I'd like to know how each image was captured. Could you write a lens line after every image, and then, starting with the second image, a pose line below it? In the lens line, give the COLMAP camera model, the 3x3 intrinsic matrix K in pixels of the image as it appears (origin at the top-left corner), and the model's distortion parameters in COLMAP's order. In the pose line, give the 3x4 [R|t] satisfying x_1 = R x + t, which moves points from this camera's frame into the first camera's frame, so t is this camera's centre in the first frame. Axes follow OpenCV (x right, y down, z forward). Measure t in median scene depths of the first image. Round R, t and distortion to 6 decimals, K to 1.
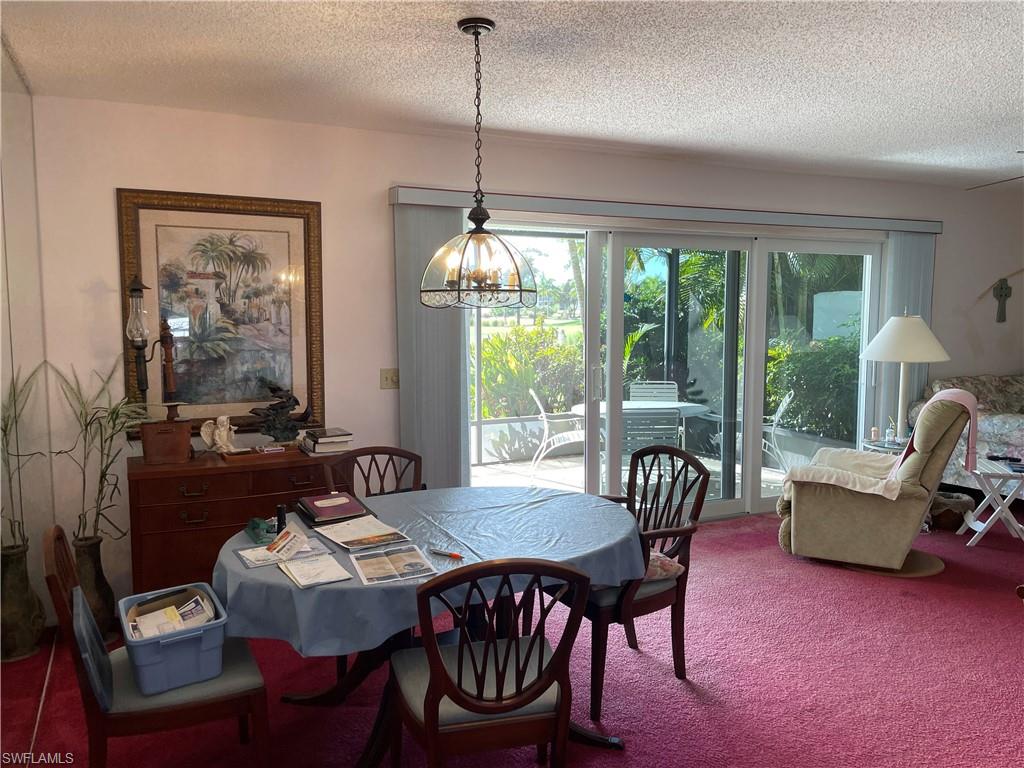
lens RADIAL K [[792.6, 0, 511.3], [0, 792.6, 377.8], [0, 0, 1]] dist [0.102808, -0.152945]
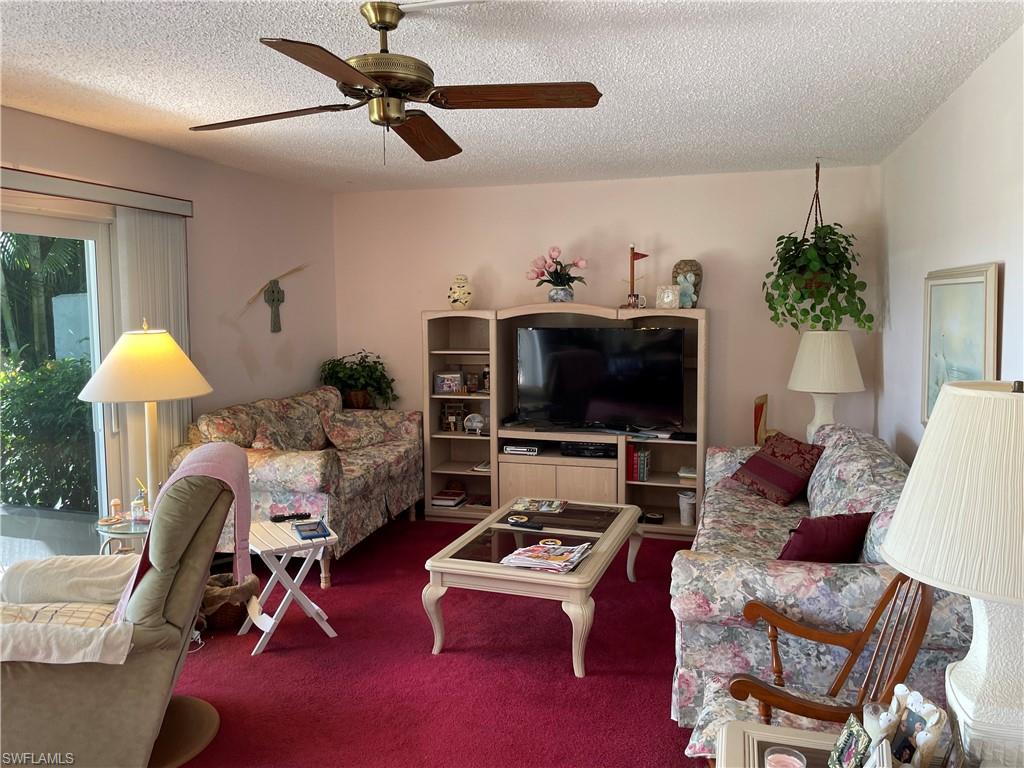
lens RADIAL K [[792.6, 0, 511.3], [0, 792.6, 377.8], [0, 0, 1]] dist [0.102808, -0.152945]
pose [[0.680849, -0.069975, 0.729073, 0.207656], [0.071767, 0.997009, 0.028670, -0.035502], [-0.728899, 0.032804, 0.683835, 0.321296]]
